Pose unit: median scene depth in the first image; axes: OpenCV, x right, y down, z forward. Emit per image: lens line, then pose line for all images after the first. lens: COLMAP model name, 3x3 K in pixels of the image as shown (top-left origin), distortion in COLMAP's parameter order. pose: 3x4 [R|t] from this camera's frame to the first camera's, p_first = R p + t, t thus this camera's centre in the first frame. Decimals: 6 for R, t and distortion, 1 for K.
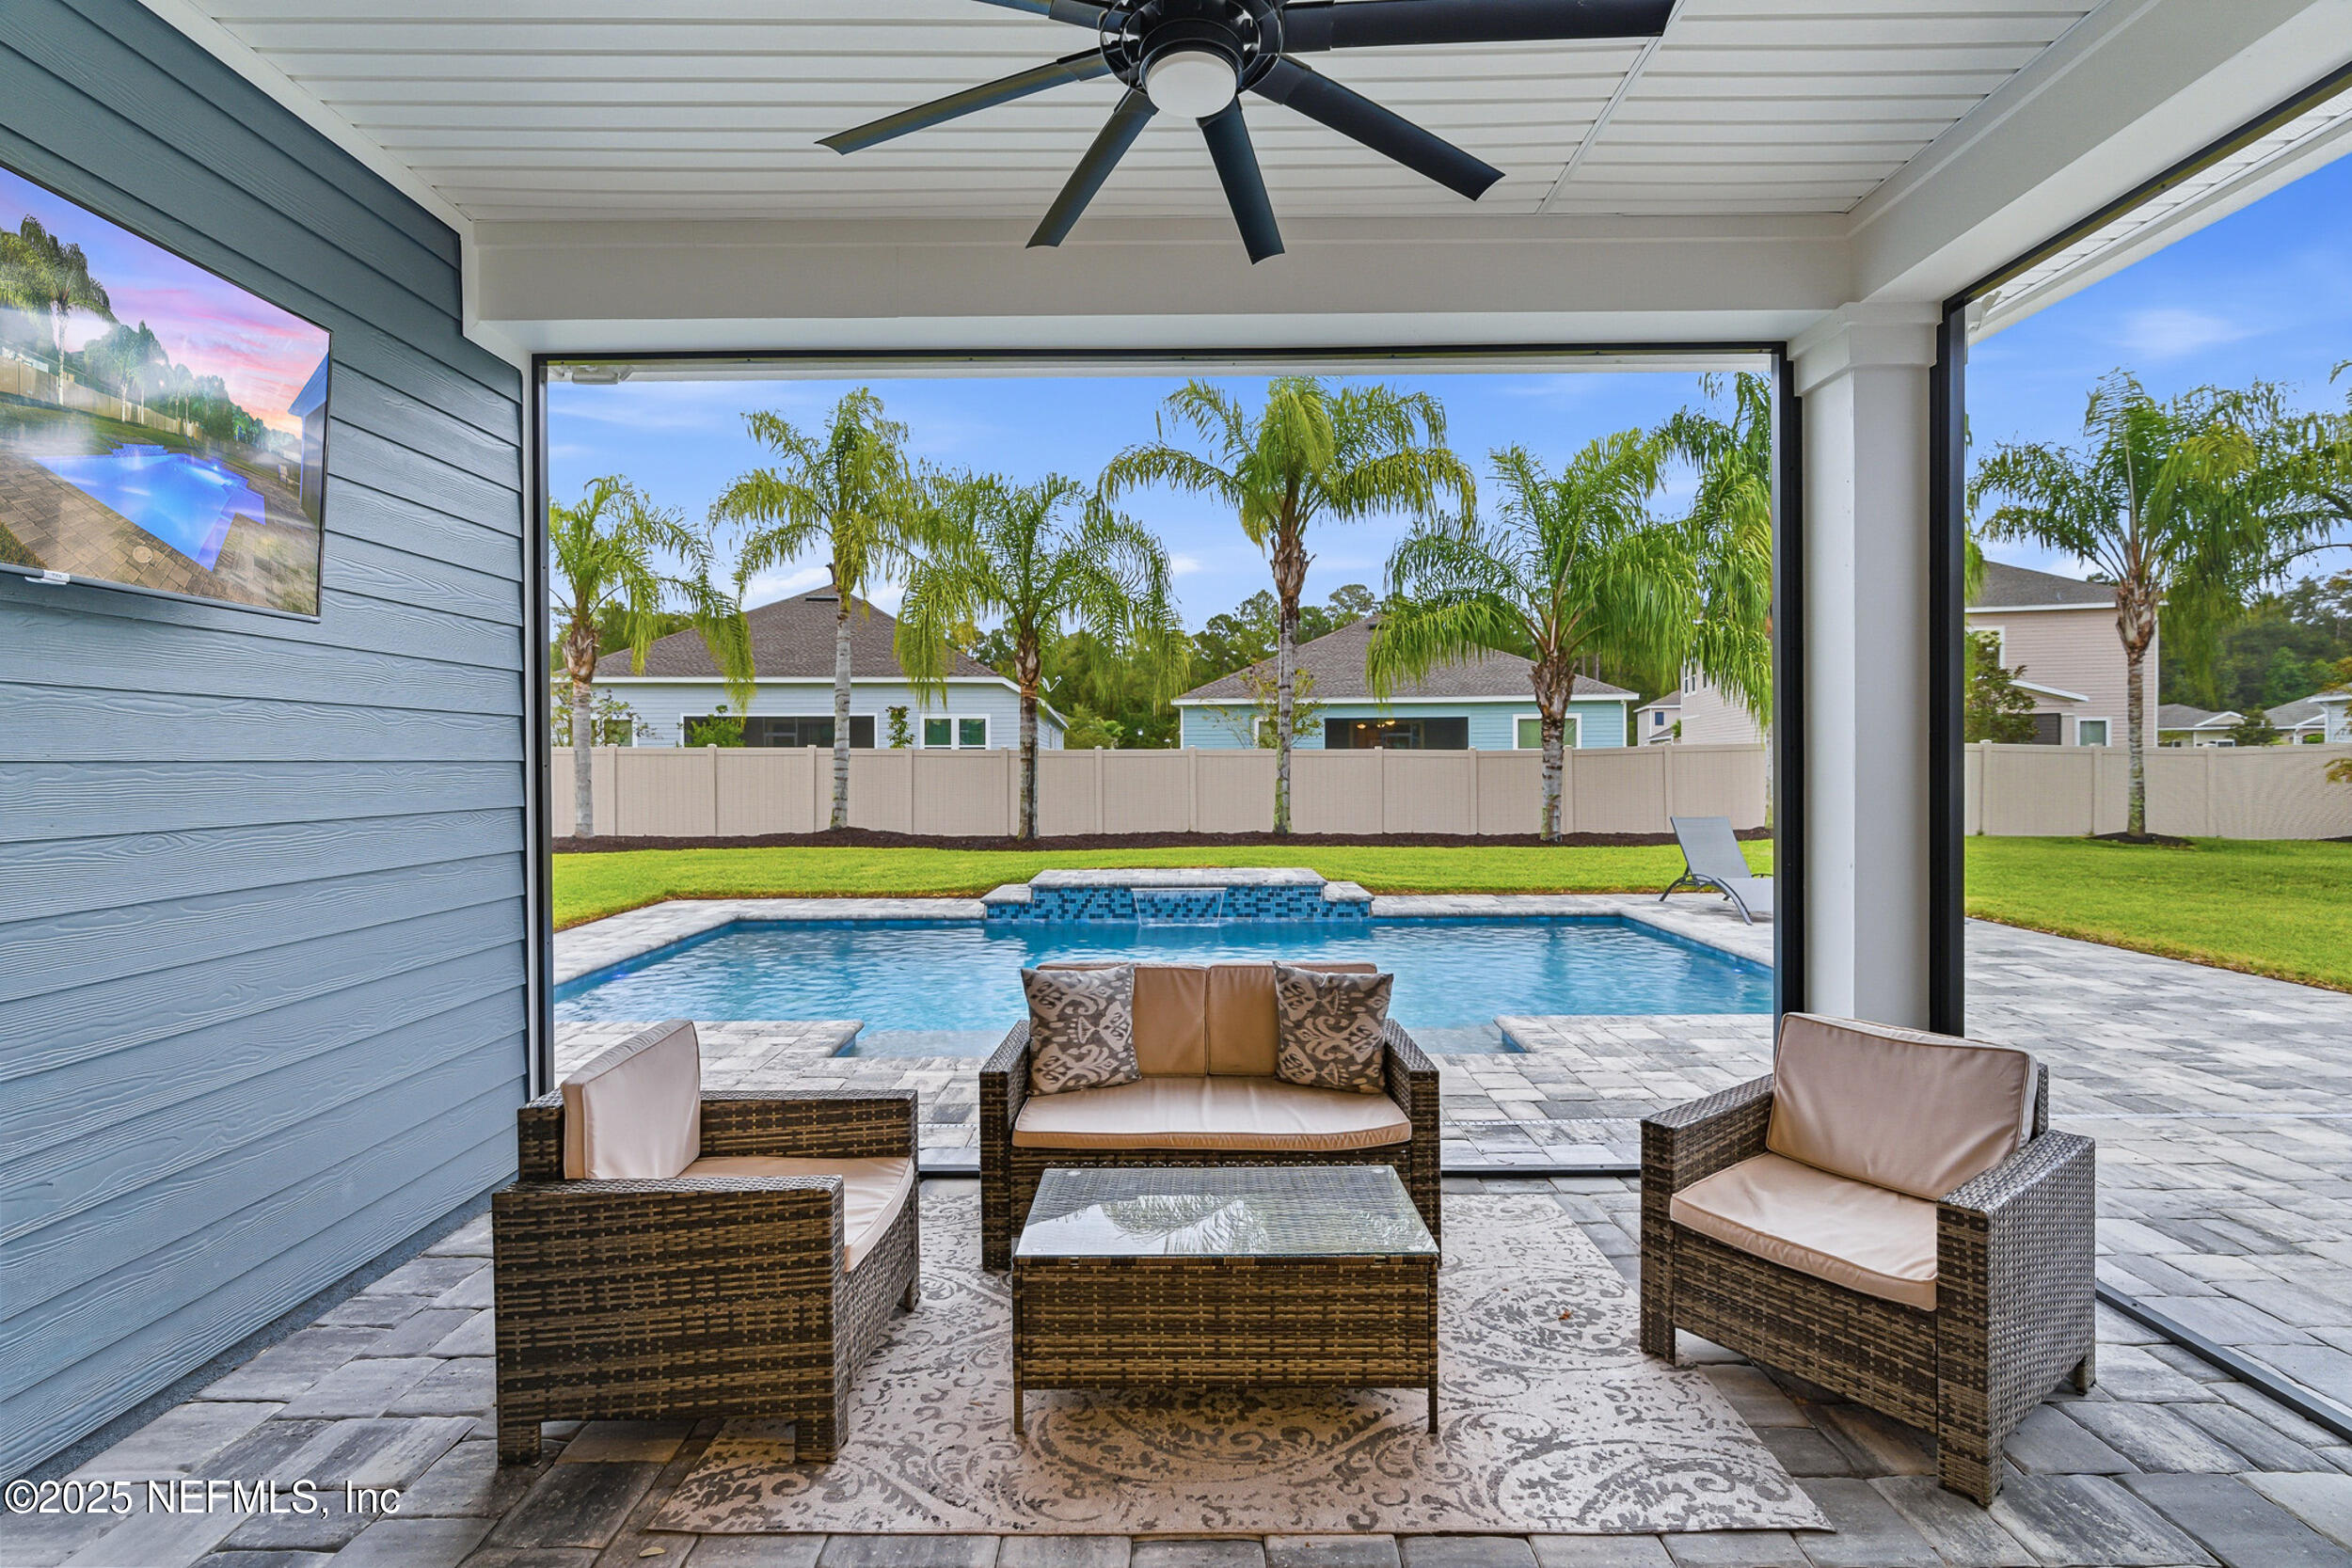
lens RADIAL K [[1081.9, 0, 1178.4], [0, 1081.9, 785.4], [0, 0, 1]] dist [0.005550, 0.000585]
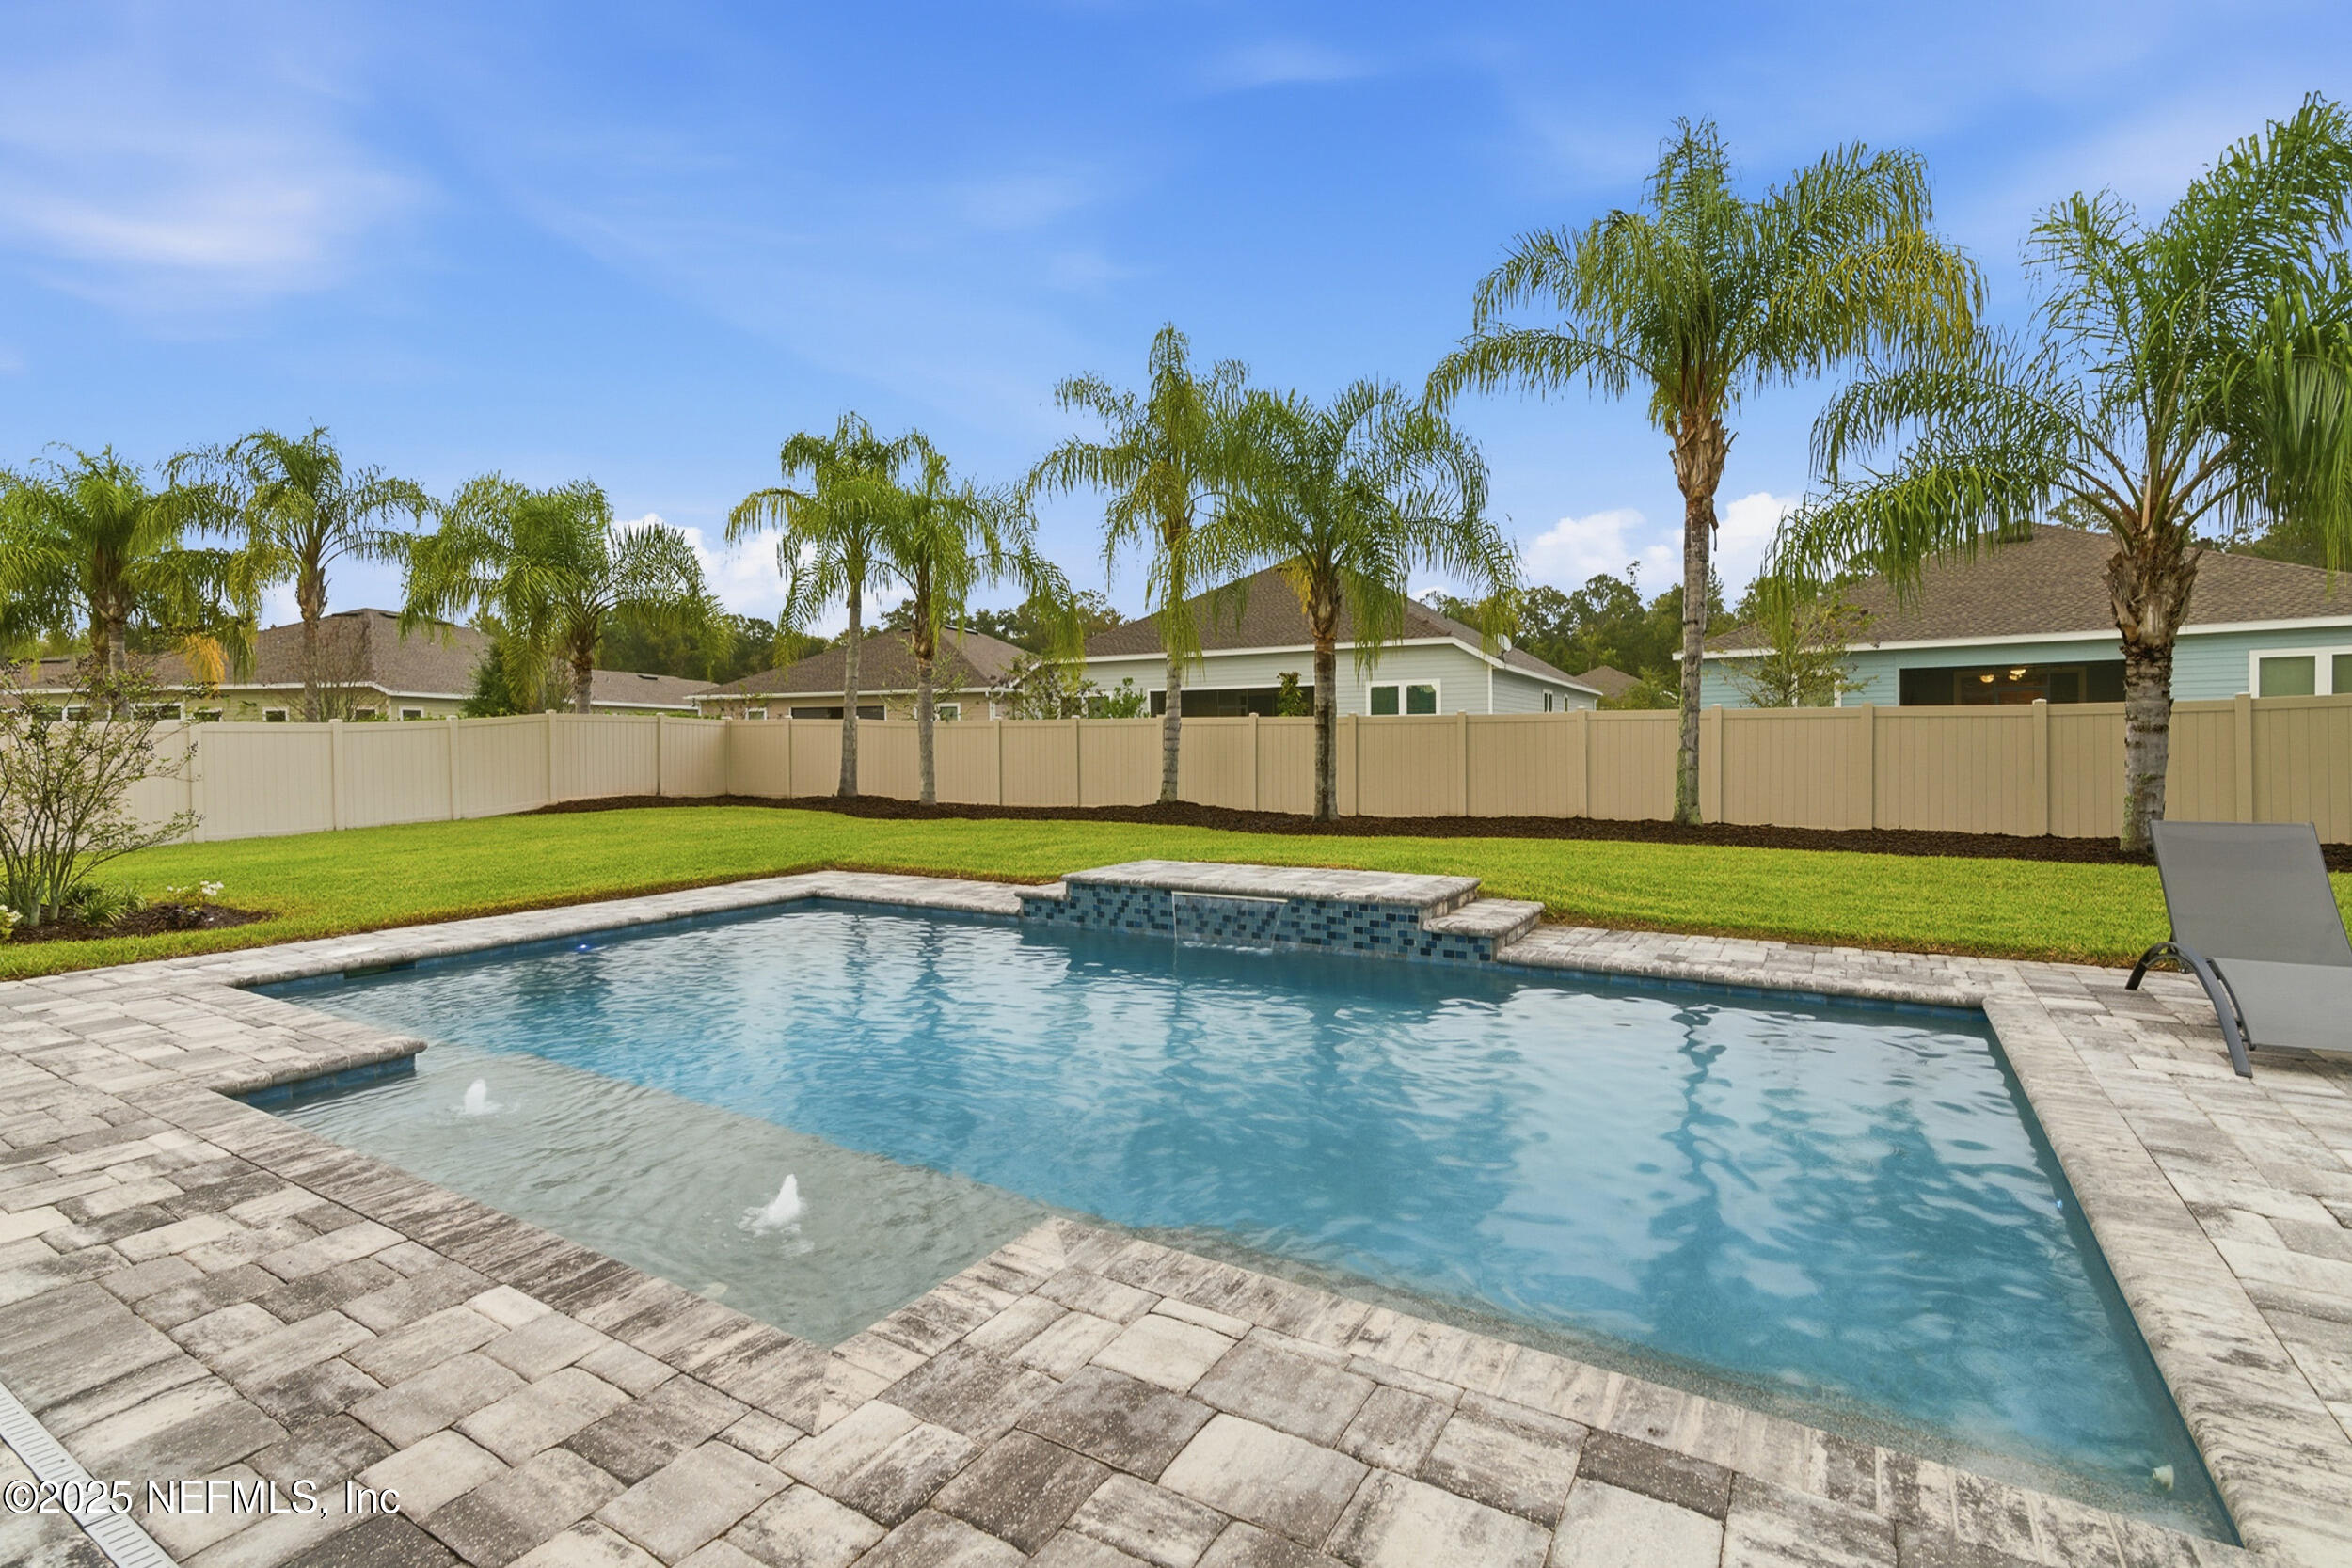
lens RADIAL K [[1081.9, 0, 1171.6], [0, 1081.9, 759.1], [0, 0, 1]] dist [0.005550, 0.000585]
pose [[0.845928, 0.003878, -0.533284, 0.213711], [-0.004257, 0.999991, 0.000519, 0.002054], [0.533281, 0.001831, 0.845936, 0.220318]]
